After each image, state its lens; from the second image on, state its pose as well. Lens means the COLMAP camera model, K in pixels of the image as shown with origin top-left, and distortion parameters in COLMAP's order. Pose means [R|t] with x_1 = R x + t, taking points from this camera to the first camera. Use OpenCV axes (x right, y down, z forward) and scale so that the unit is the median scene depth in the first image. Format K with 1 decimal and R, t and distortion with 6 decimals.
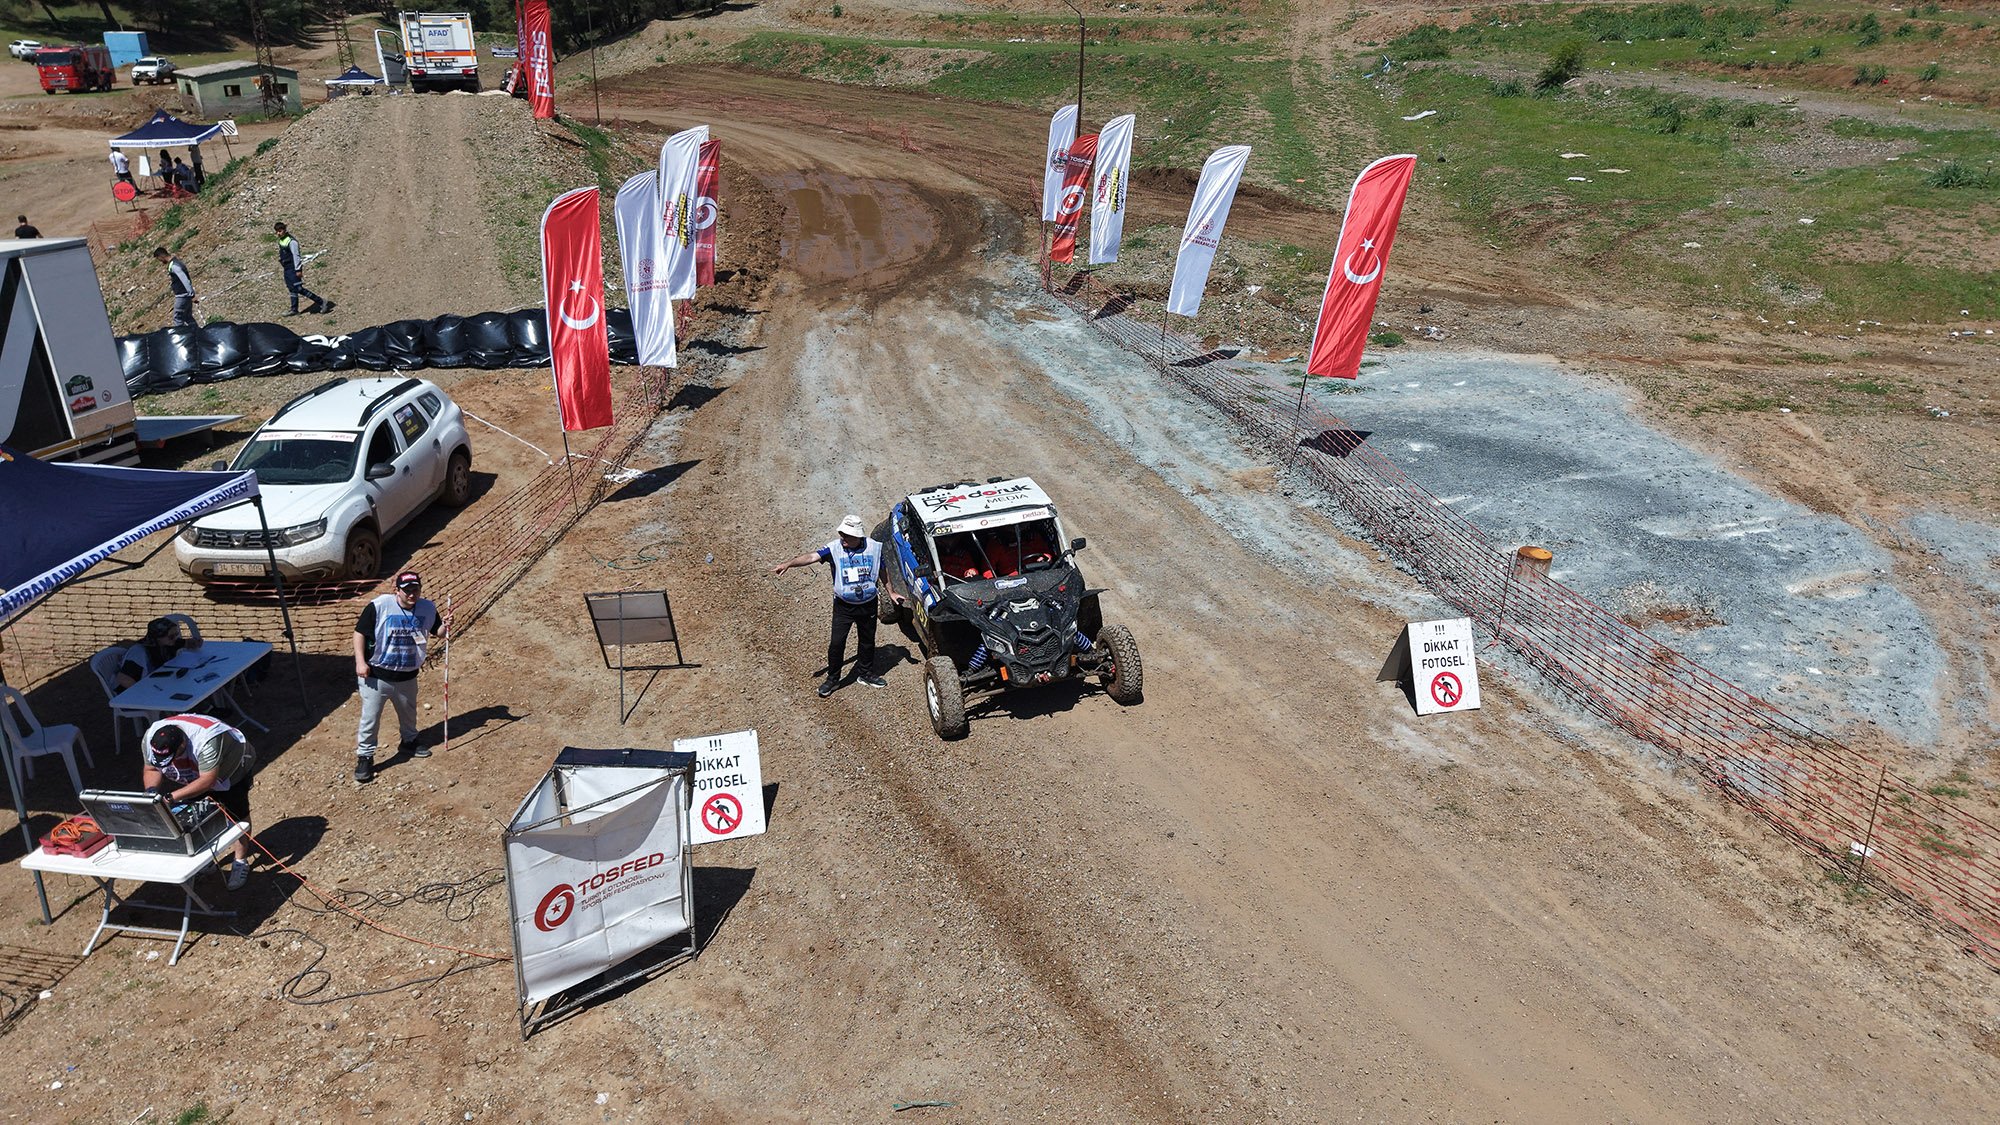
lens RADIAL K [[1350.4, 0, 1000.0], [0, 1350.4, 562.5], [0, 0, 1]] dist [0.010372, -0.016018]
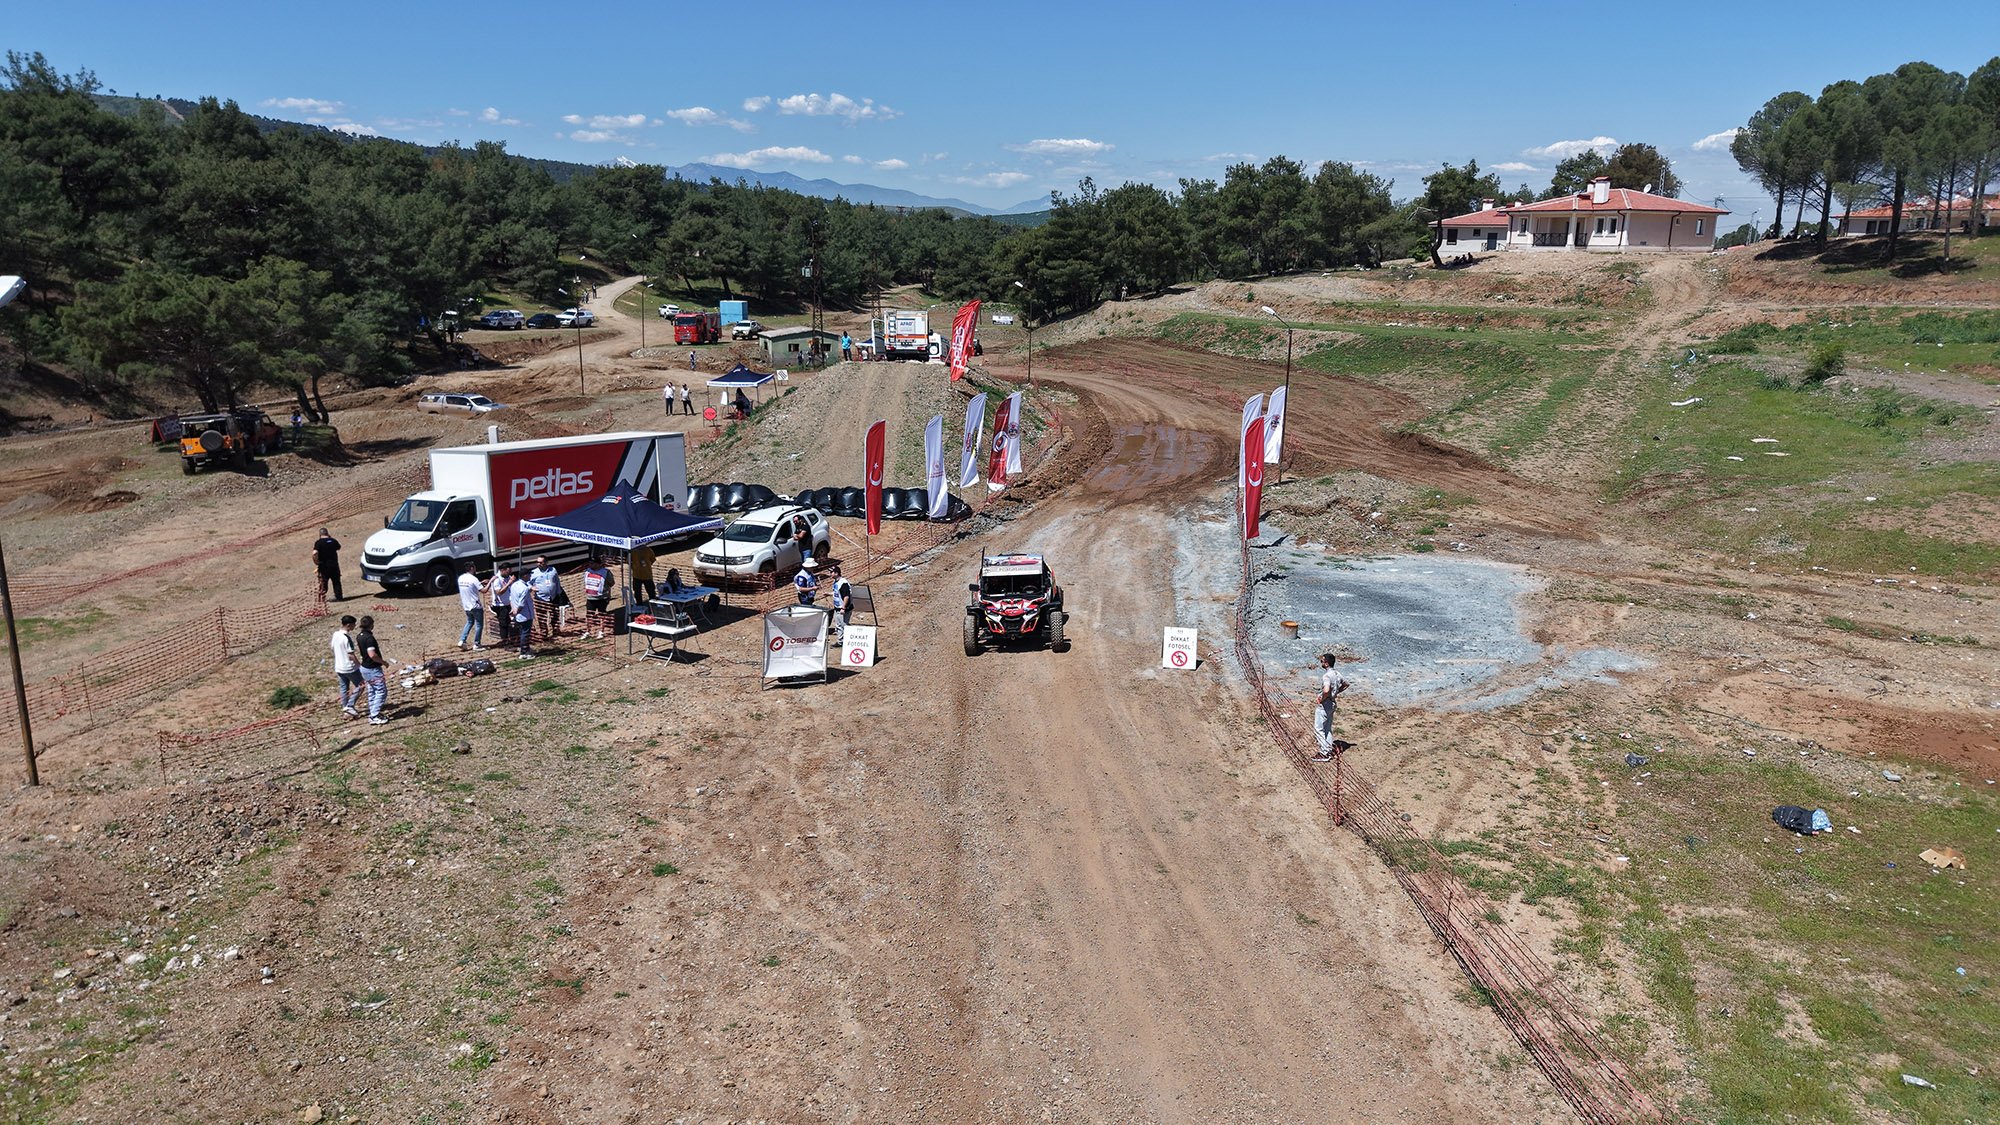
lens RADIAL K [[1350.4, 0, 1000.0], [0, 1350.4, 562.5], [0, 0, 1]] dist [0.010372, -0.016018]
pose [[0.937196, 0.082541, -0.338896, 0.116692], [-0.141492, 0.978032, -0.153079, 0.047207], [0.318816, 0.191417, 0.928287, -0.172075]]
